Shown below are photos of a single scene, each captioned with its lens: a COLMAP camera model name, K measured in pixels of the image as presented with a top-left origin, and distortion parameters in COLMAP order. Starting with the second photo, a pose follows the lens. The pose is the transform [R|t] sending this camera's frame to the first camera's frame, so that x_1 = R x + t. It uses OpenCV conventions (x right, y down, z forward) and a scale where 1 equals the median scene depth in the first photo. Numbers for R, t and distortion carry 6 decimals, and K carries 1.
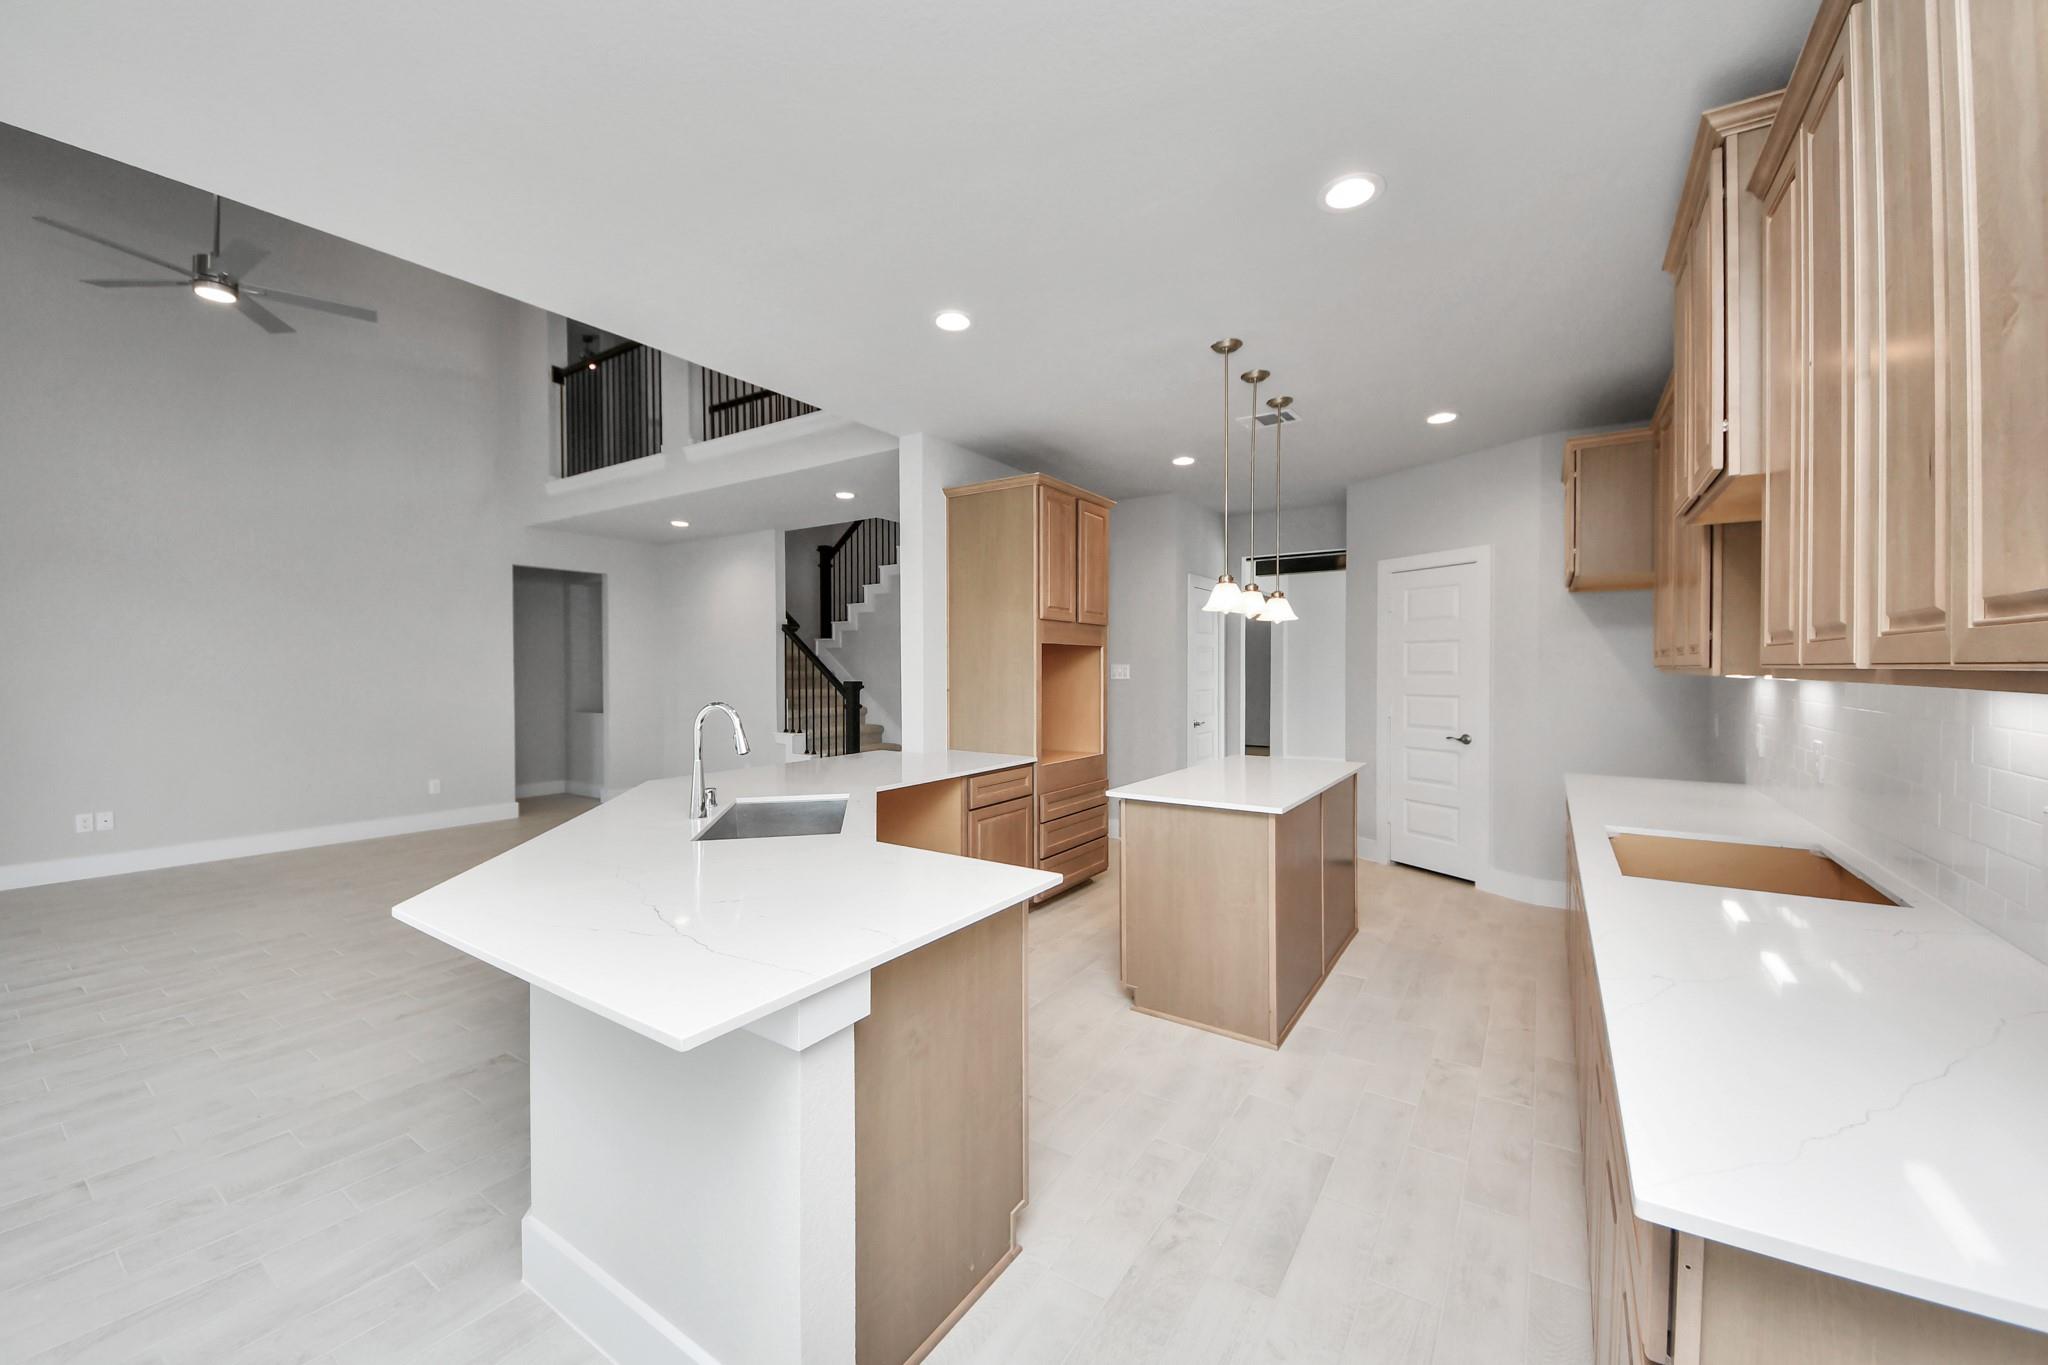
lens RADIAL K [[753.1, 0, 1011.8], [0, 753.1, 678.9], [0, 0, 1]] dist [-0.021555, -0.000591]
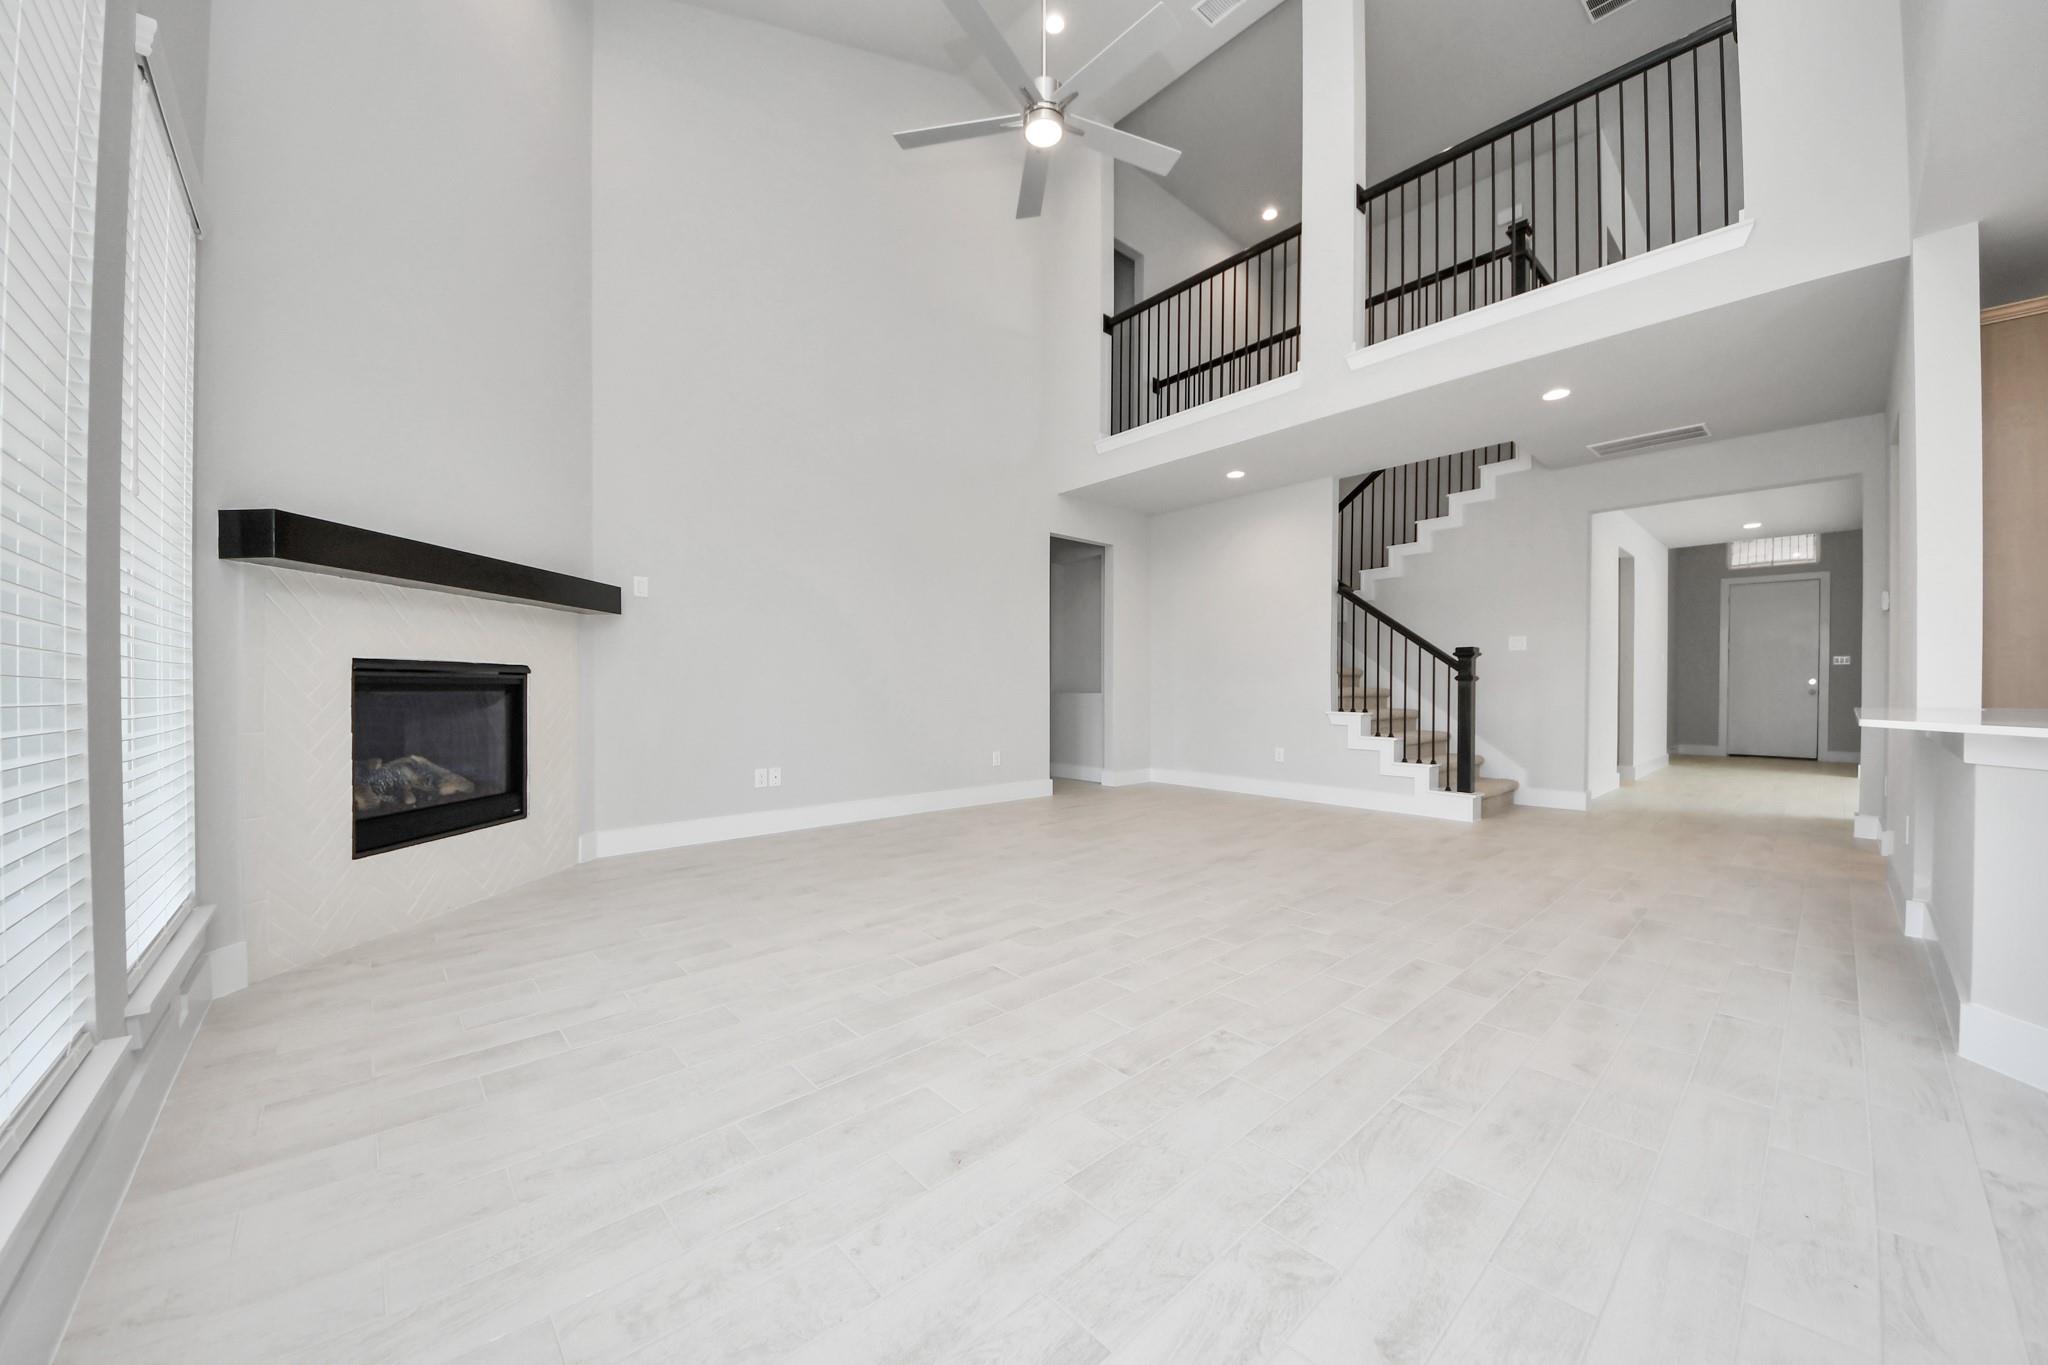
lens RADIAL K [[753.1, 0, 1044.9], [0, 753.1, 690.4], [0, 0, 1]] dist [-0.021555, -0.000591]
pose [[0.935293, 0.003162, -0.353861, -0.346702], [-0.000002, 0.999960, 0.008932, 0.042573], [0.353875, -0.008353, 0.935255, 0.087770]]
